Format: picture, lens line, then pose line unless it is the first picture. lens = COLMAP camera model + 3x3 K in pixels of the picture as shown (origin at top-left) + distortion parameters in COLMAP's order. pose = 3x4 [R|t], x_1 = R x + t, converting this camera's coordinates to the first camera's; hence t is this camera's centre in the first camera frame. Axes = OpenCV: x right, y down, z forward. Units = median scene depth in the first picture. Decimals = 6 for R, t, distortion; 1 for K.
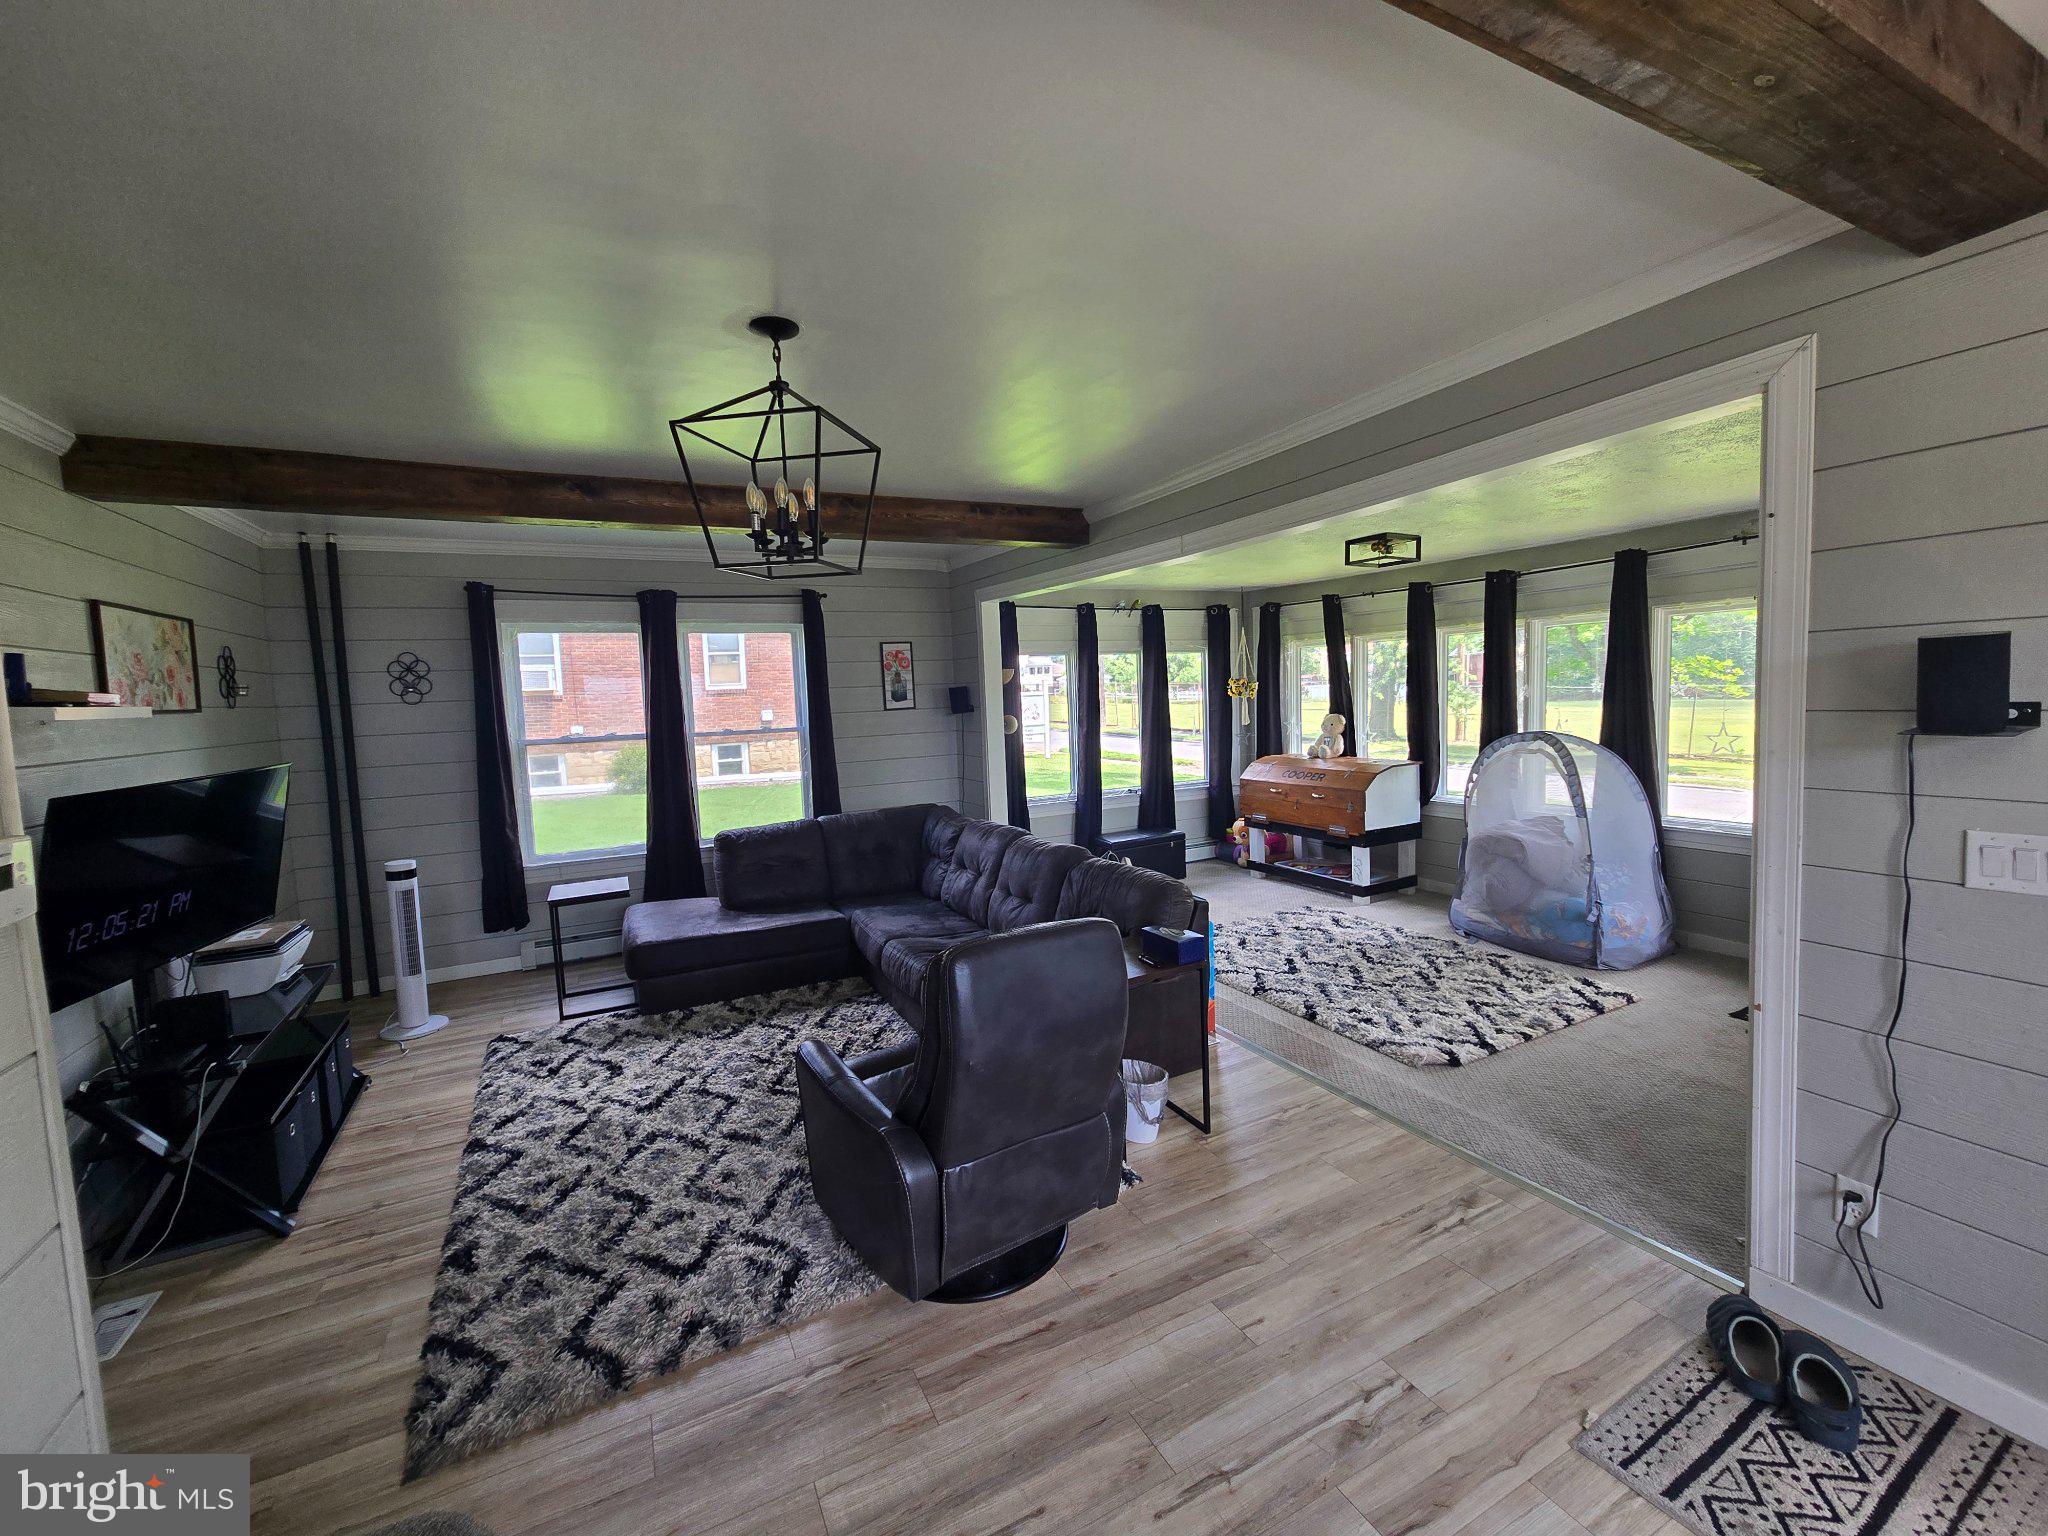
lens RADIAL K [[842.1, 0, 1030.0], [0, 842.1, 765.0], [0, 0, 1]] dist [-0.000605, 0.000493]
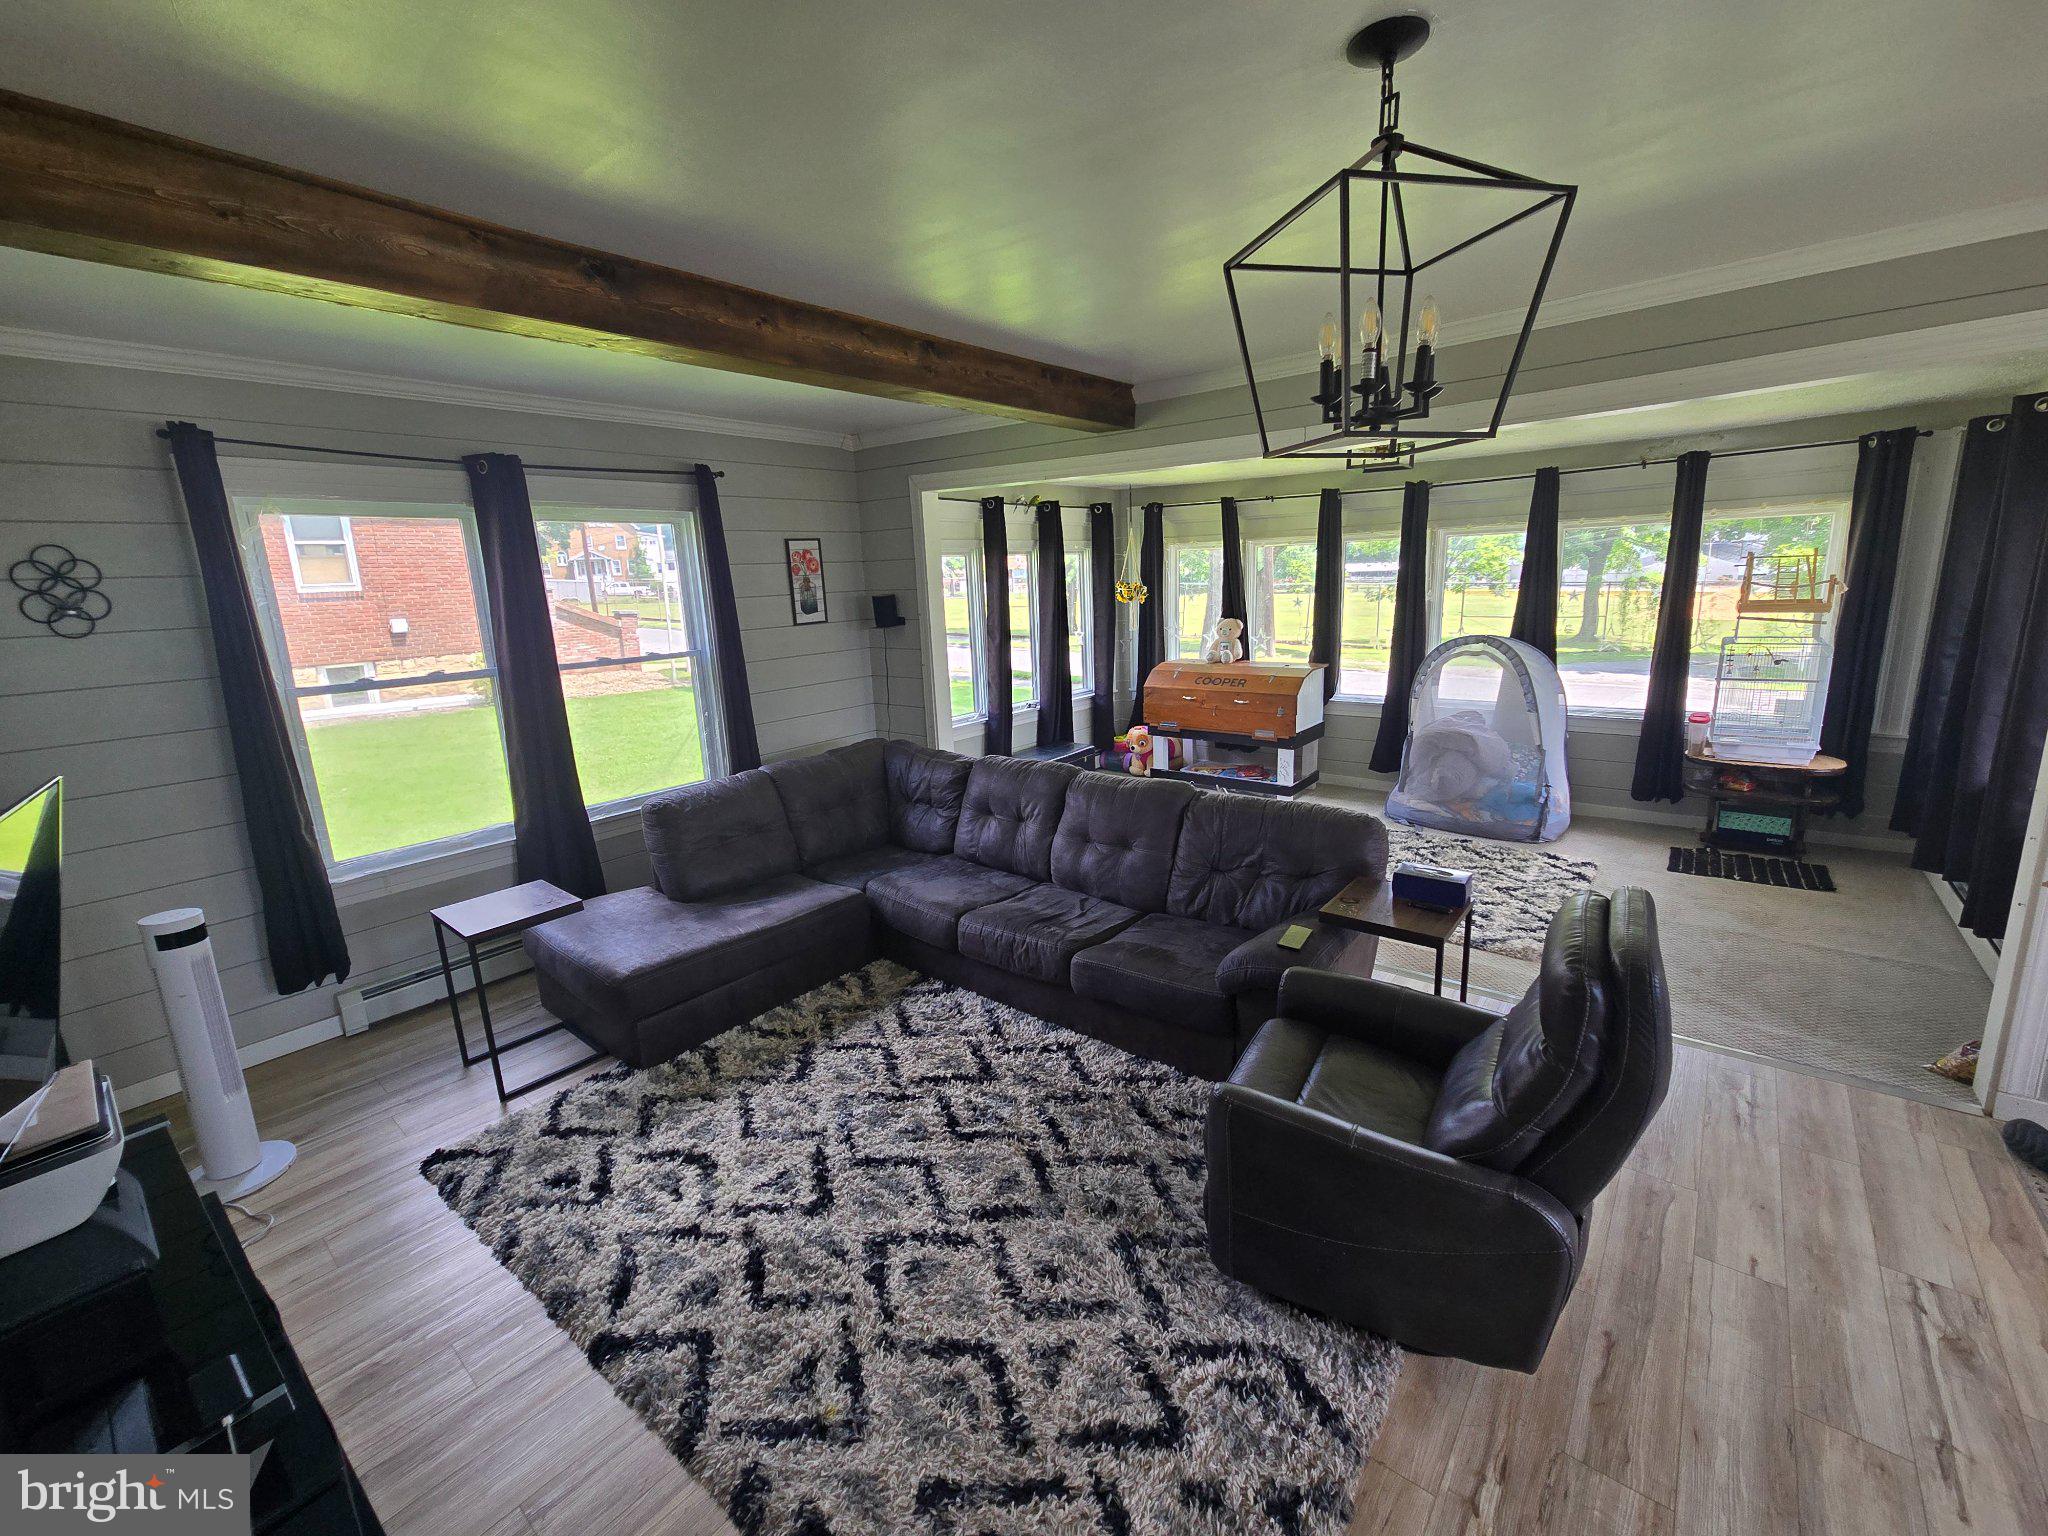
lens RADIAL K [[842.1, 0, 1028.0], [0, 842.1, 759.1], [0, 0, 1]] dist [-0.000605, 0.000493]
pose [[0.917285, -0.083618, 0.389354, -0.386314], [0.038856, 0.991835, 0.121466, -0.036416], [-0.396332, -0.096290, 0.913044, 0.223203]]
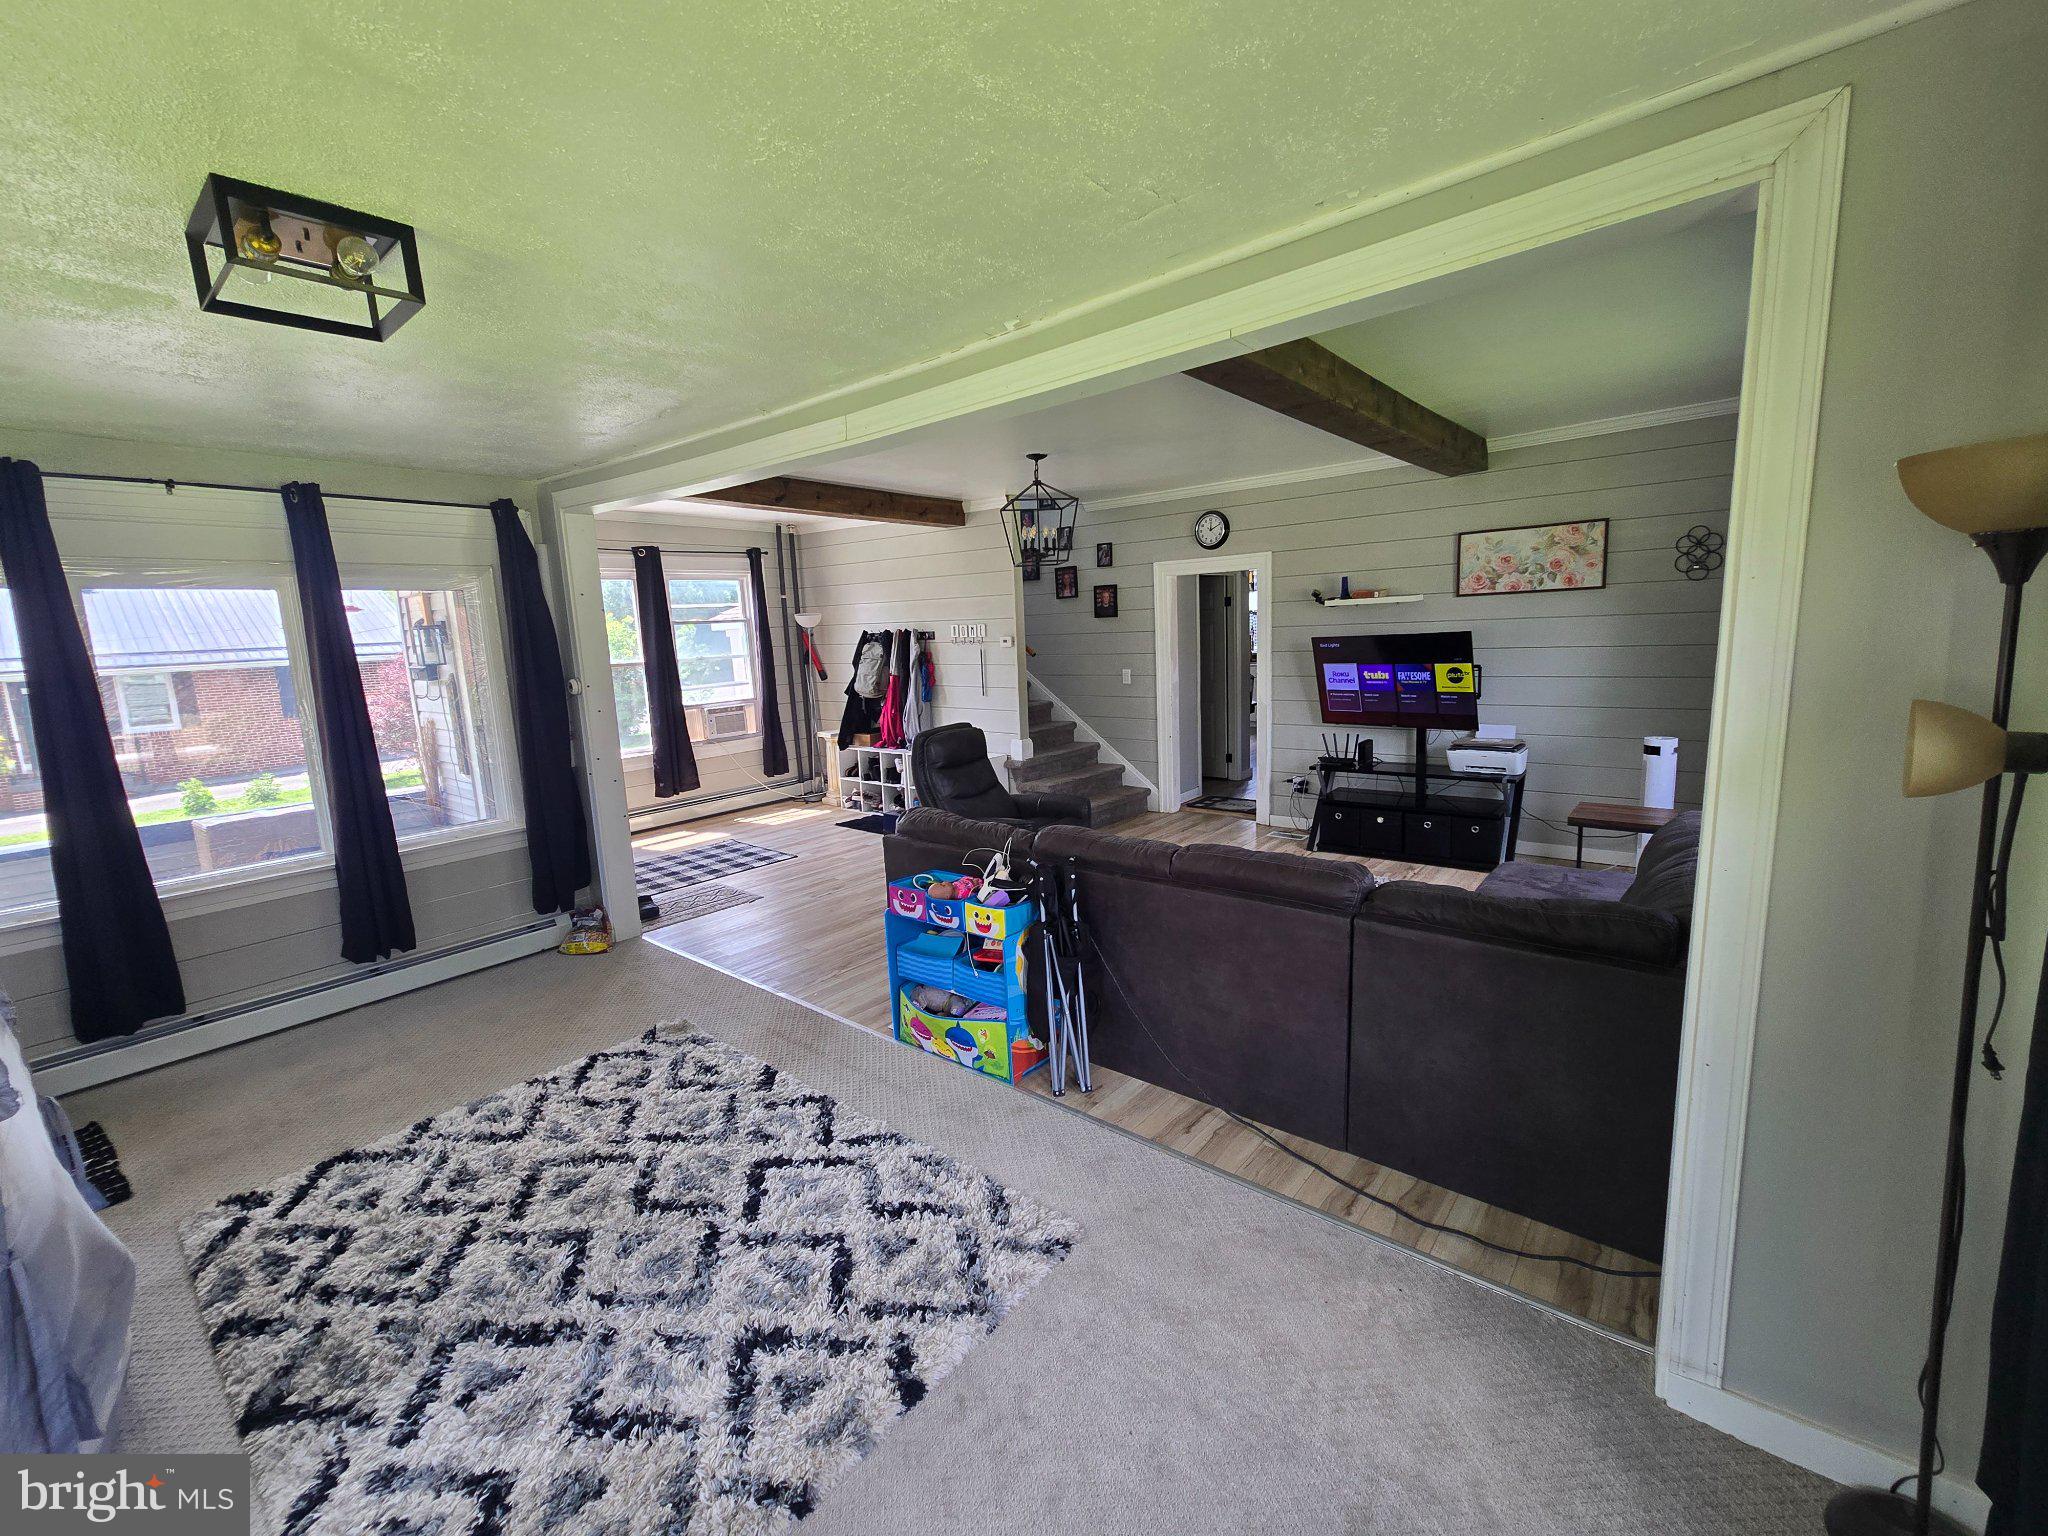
lens RADIAL K [[842.1, 0, 1027.2], [0, 842.1, 763.9], [0, 0, 1]] dist [-0.000605, 0.000493]
pose [[-0.915438, 0.142344, -0.376446, 0.315132], [0.044588, 0.965477, 0.256644, -0.138531], [0.399982, 0.218156, -0.890181, 1.467649]]
